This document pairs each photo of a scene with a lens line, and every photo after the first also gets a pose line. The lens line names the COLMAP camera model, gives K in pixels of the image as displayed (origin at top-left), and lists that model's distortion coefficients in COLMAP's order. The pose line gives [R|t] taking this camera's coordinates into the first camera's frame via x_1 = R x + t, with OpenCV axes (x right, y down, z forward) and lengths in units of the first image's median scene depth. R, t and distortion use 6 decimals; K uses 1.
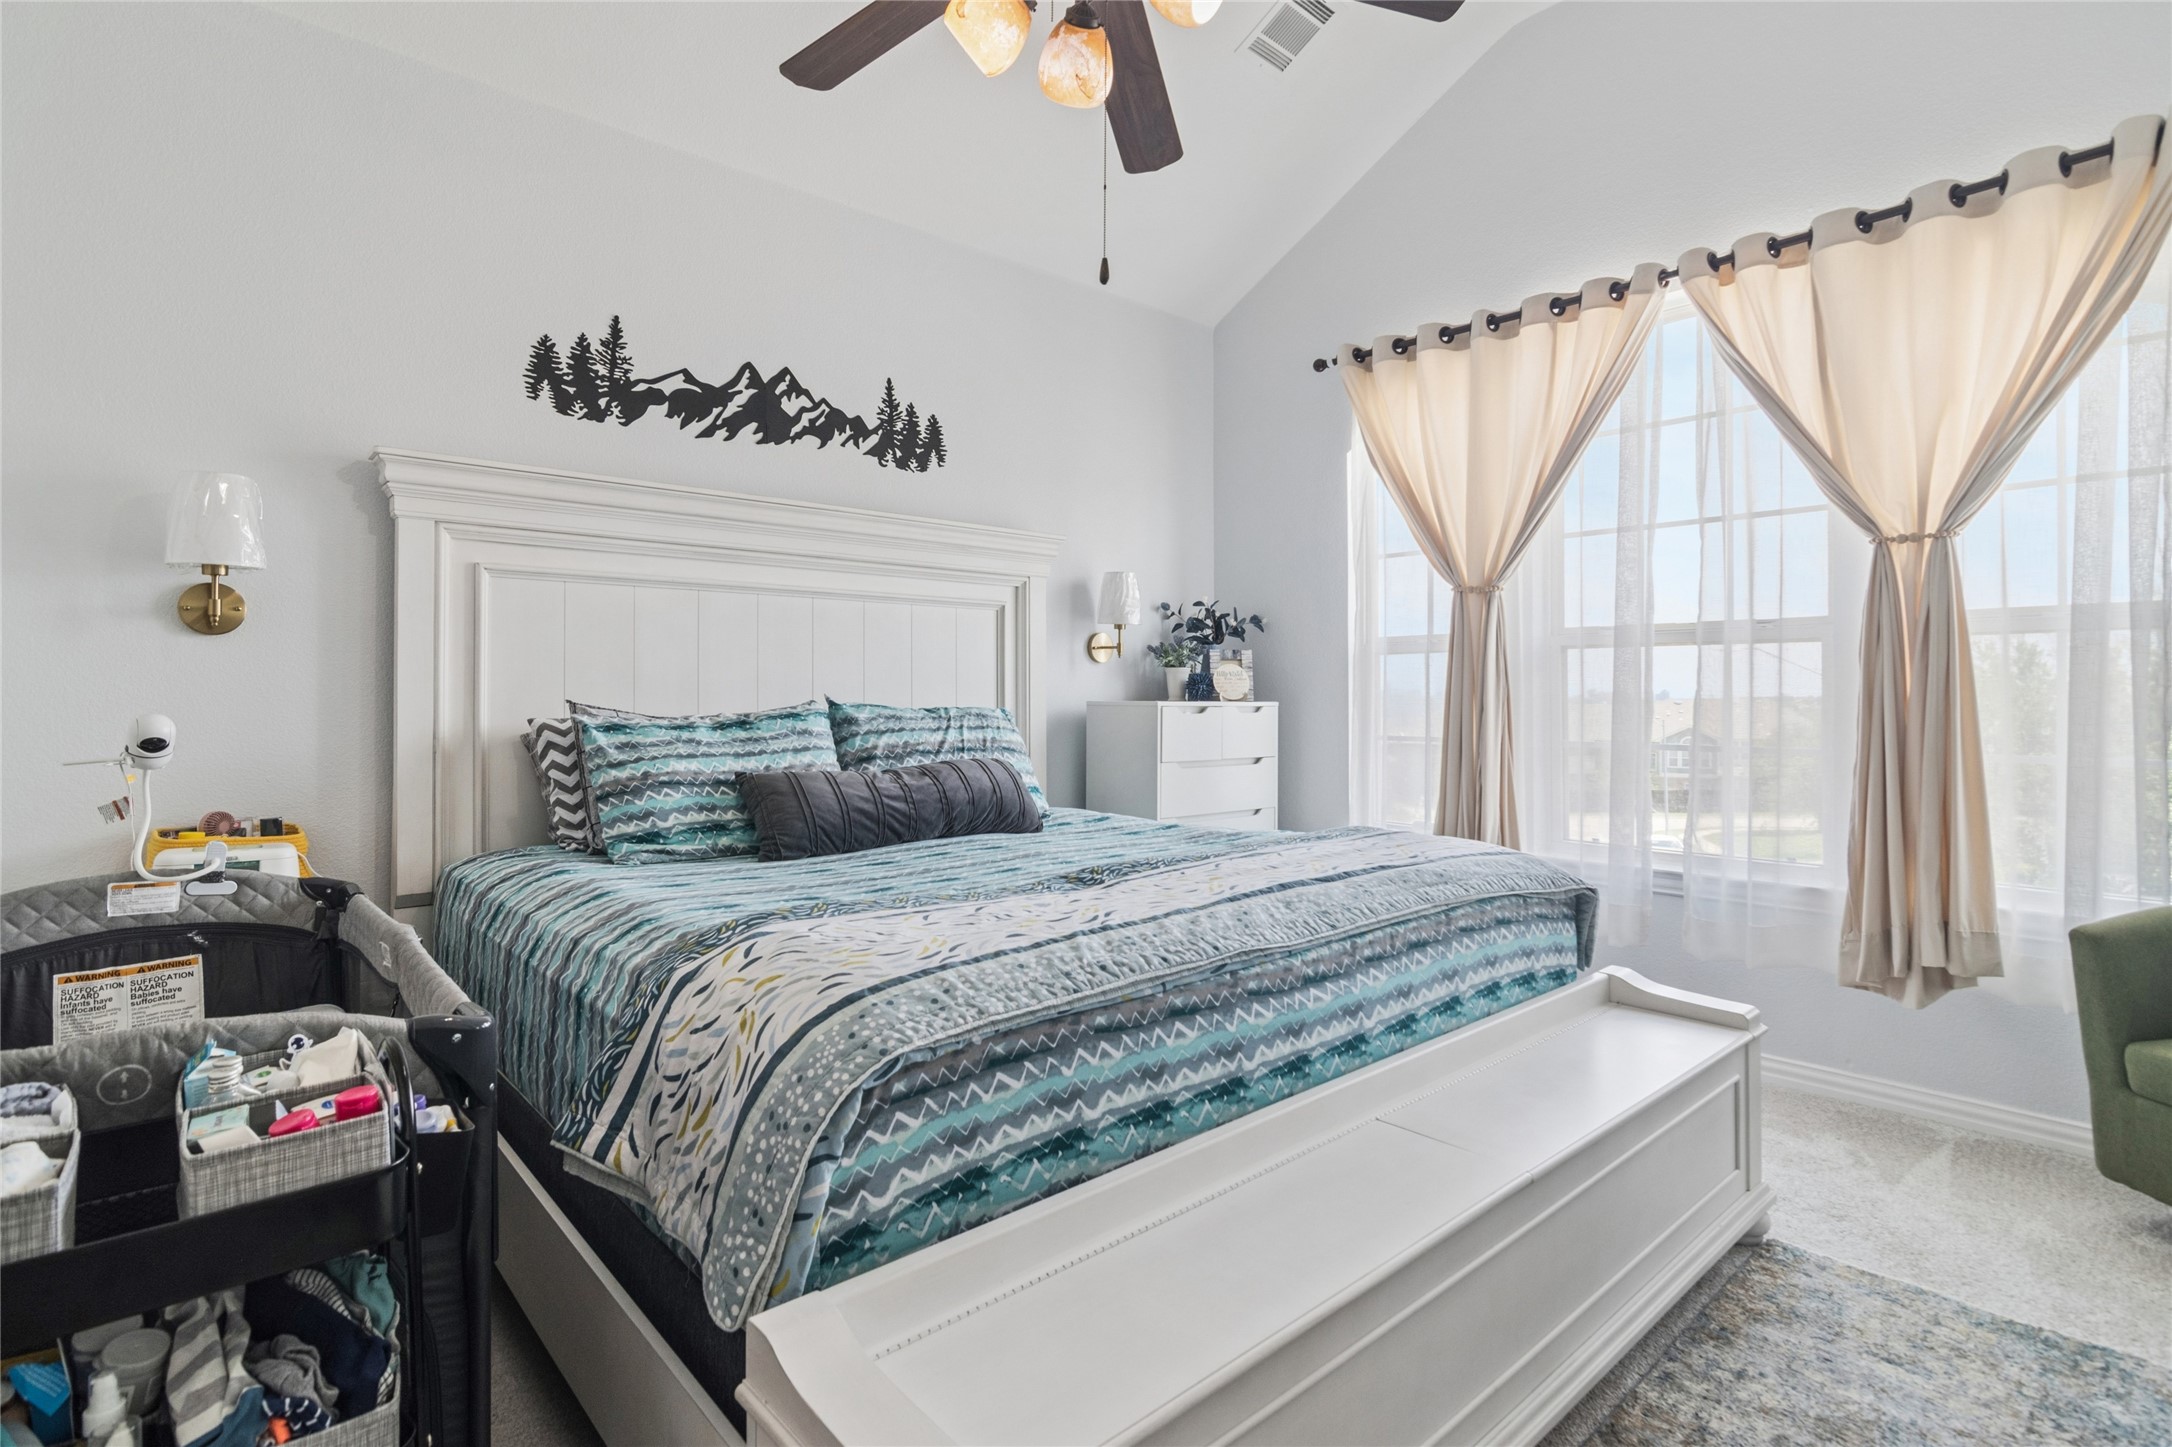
lens RADIAL K [[1060.8, 0, 1109.8], [0, 1060.8, 680.0], [0, 0, 1]] dist [-0.002961, 0.003124]
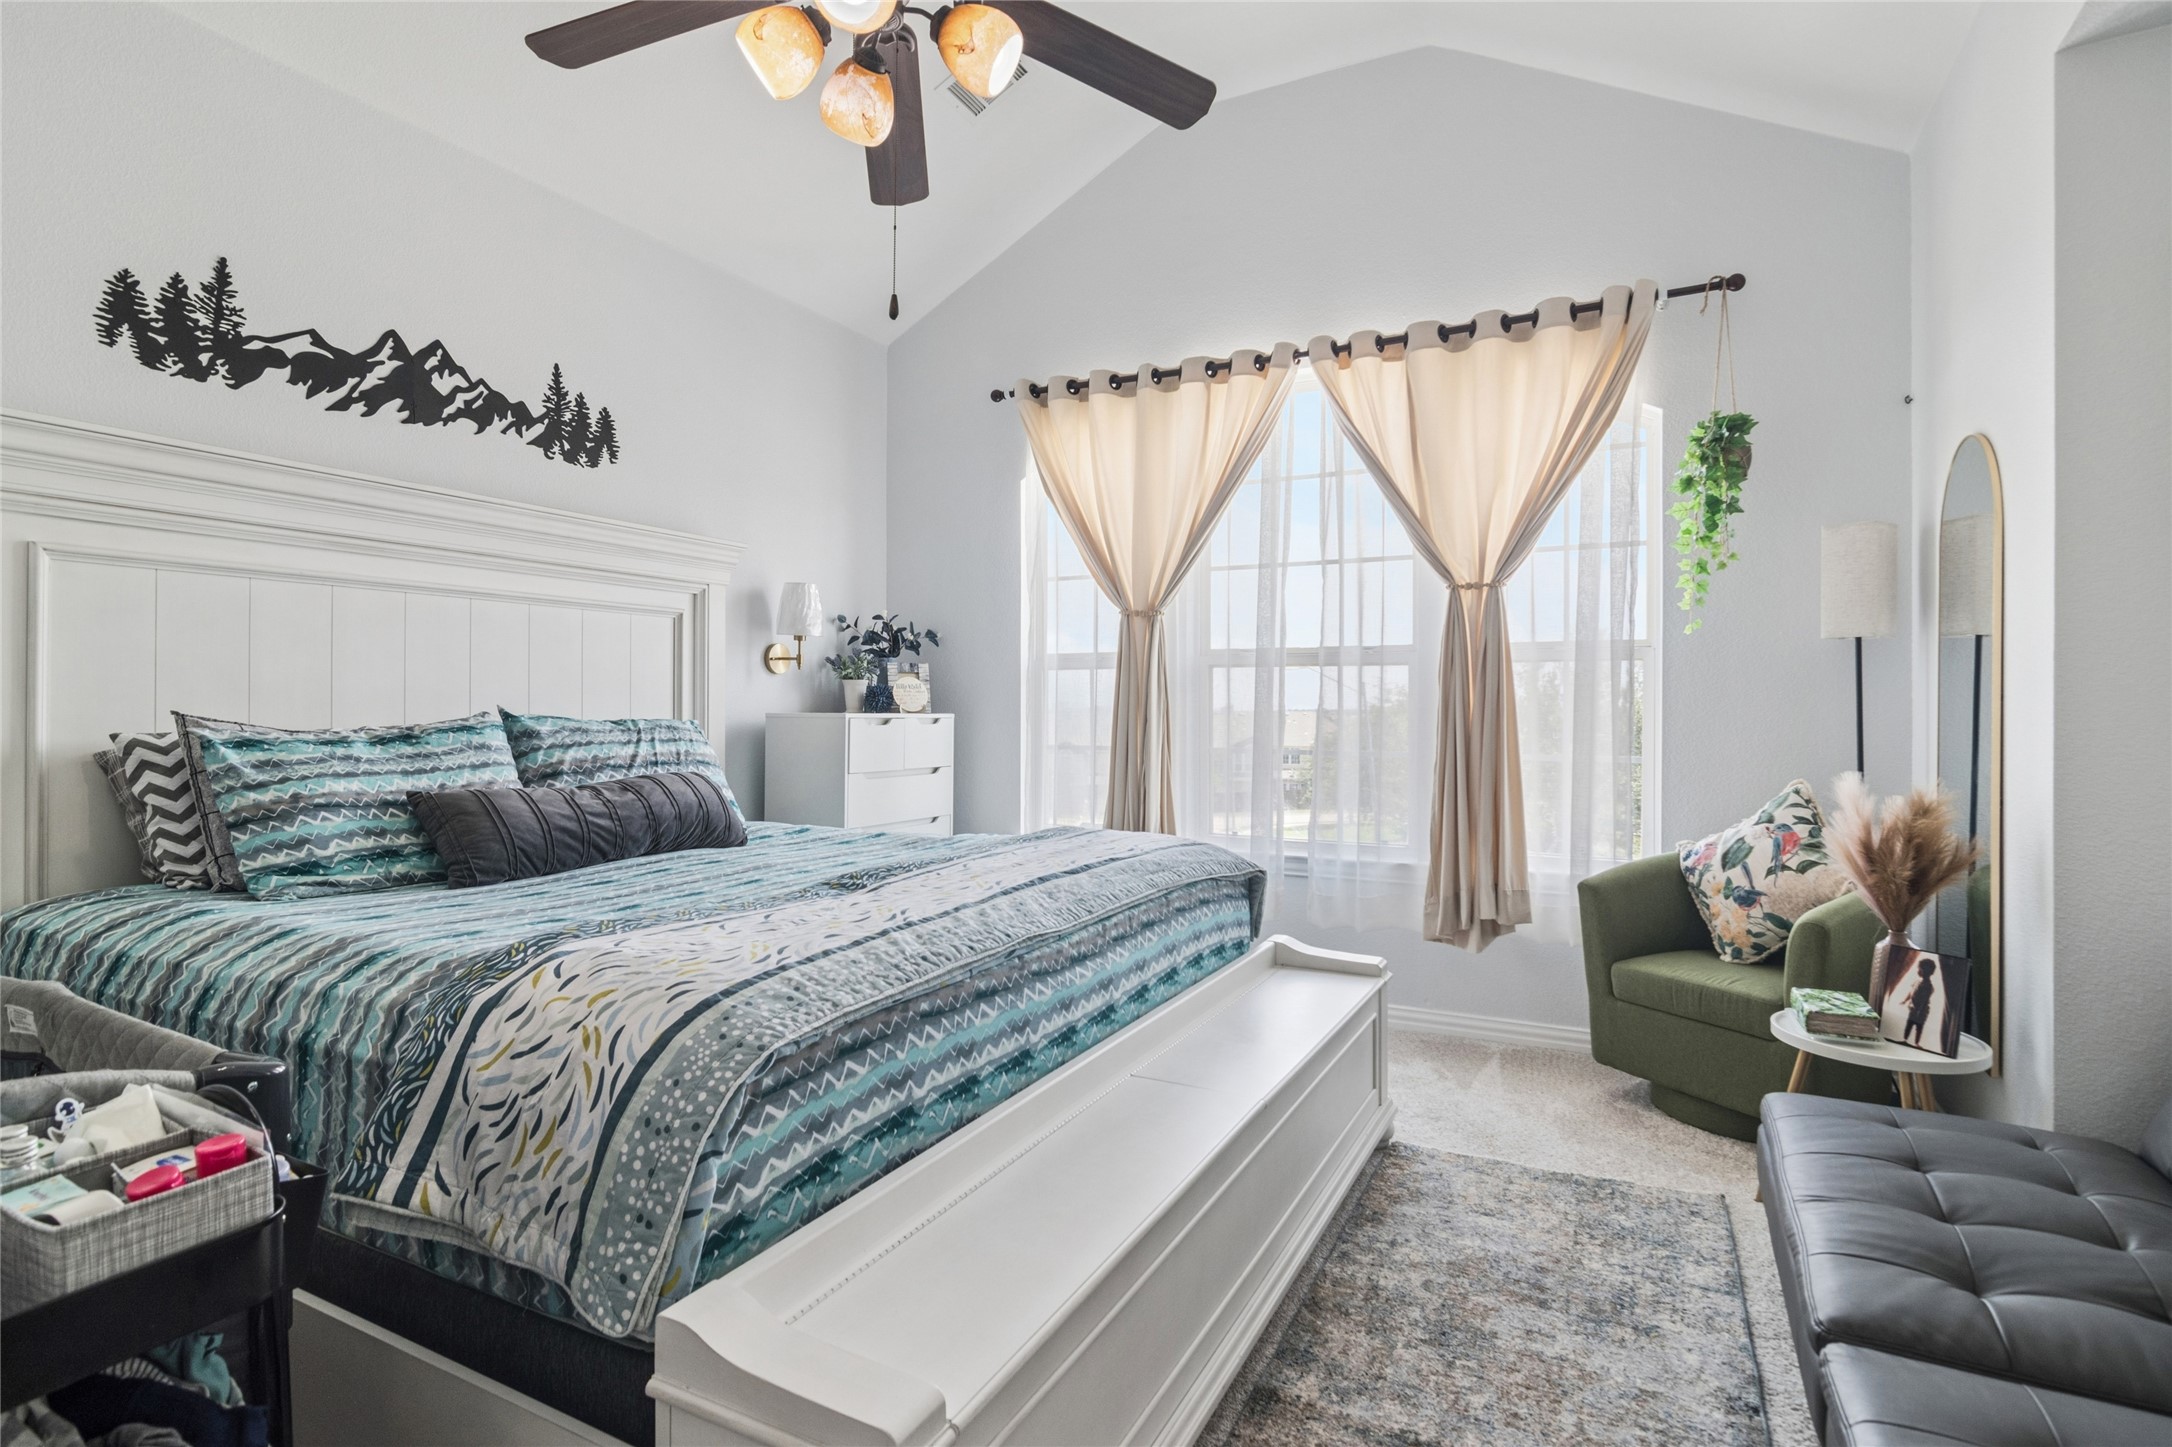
lens RADIAL K [[1059.3, 0, 1091.9], [0, 1059.3, 693.9], [0, 0, 1]] dist [-0.002932, 0.004112]
pose [[0.938415, 0.006805, 0.345443, -0.123771], [-0.007431, 0.999972, 0.000487, -0.000623], [-0.345430, -0.003024, 0.938440, -0.042300]]
